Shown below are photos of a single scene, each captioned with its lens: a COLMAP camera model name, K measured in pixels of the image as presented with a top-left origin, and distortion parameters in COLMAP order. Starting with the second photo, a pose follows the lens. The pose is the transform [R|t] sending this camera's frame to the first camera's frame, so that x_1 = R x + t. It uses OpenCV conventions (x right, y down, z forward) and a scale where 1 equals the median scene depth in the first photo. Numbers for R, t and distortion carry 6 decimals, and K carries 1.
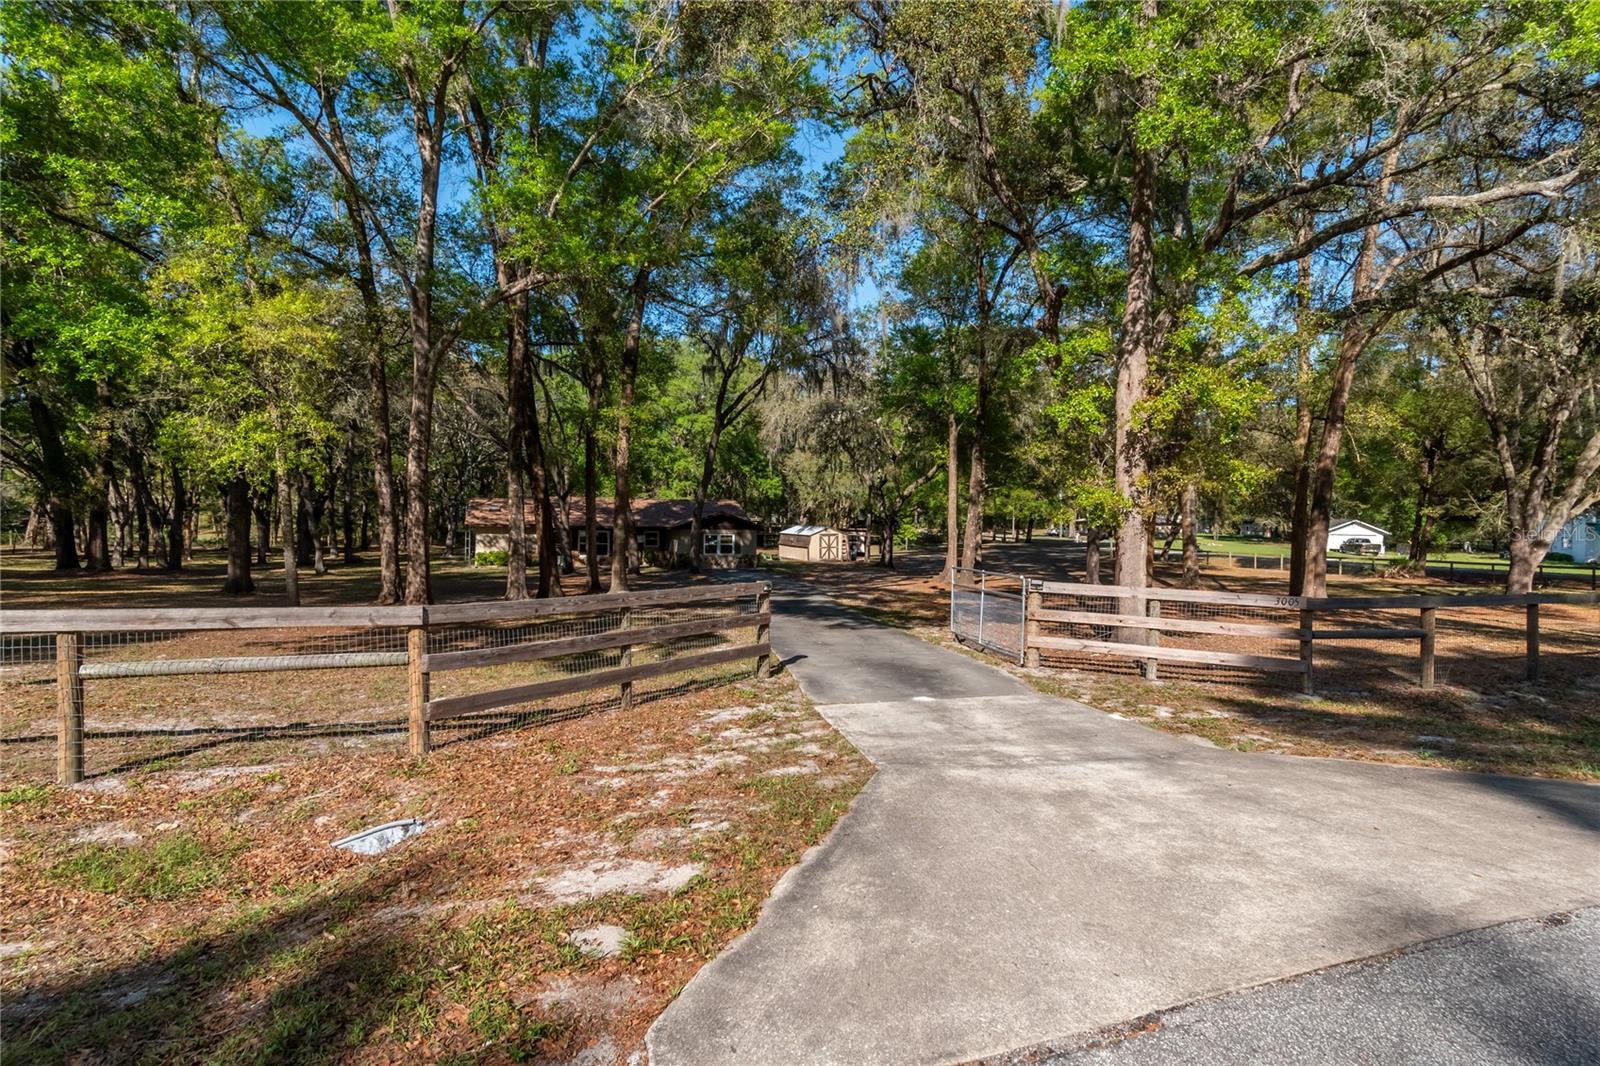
lens RADIAL K [[746.9, 0, 800.0], [0, 746.9, 533.0], [0, 0, 1]] dist [0.004818, 0.000488]
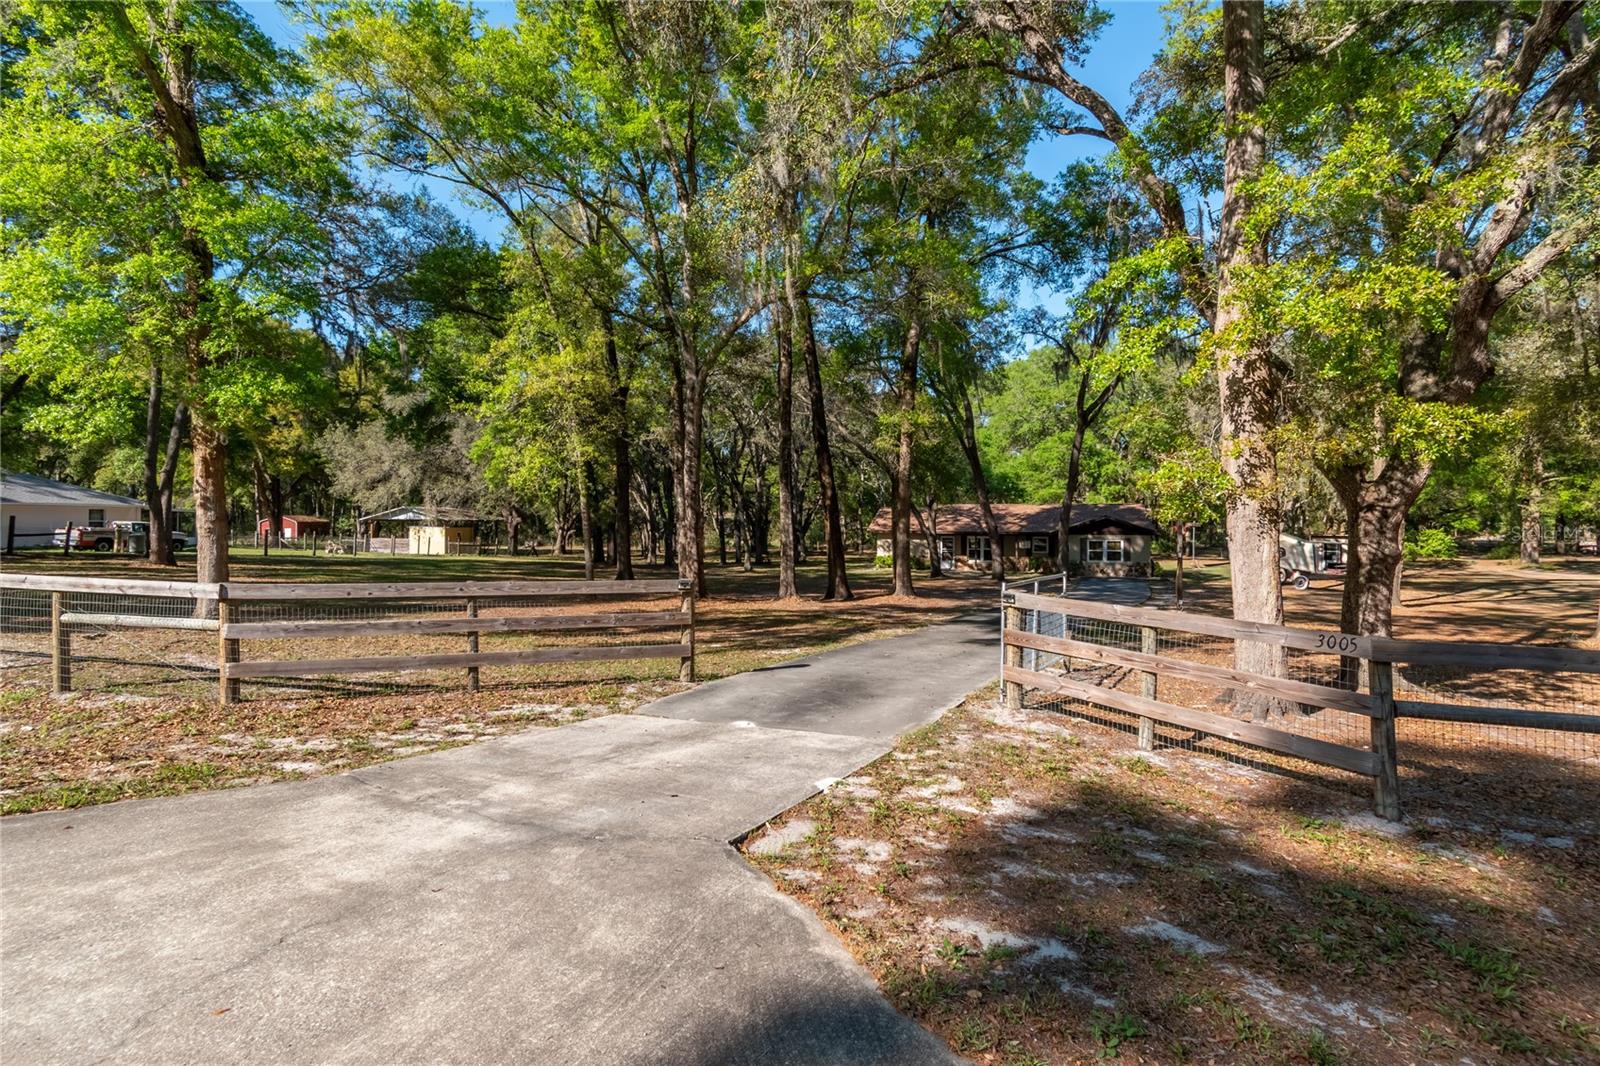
lens RADIAL K [[722.1, 0, 800.0], [0, 722.1, 533.0], [0, 0, 1]] dist [0.002825, 0.000675]
pose [[0.844217, -0.002567, -0.535996, 0.171730], [-0.002319, 0.999962, -0.008441, 0.003785], [0.535997, 0.008369, 0.844178, 0.091264]]
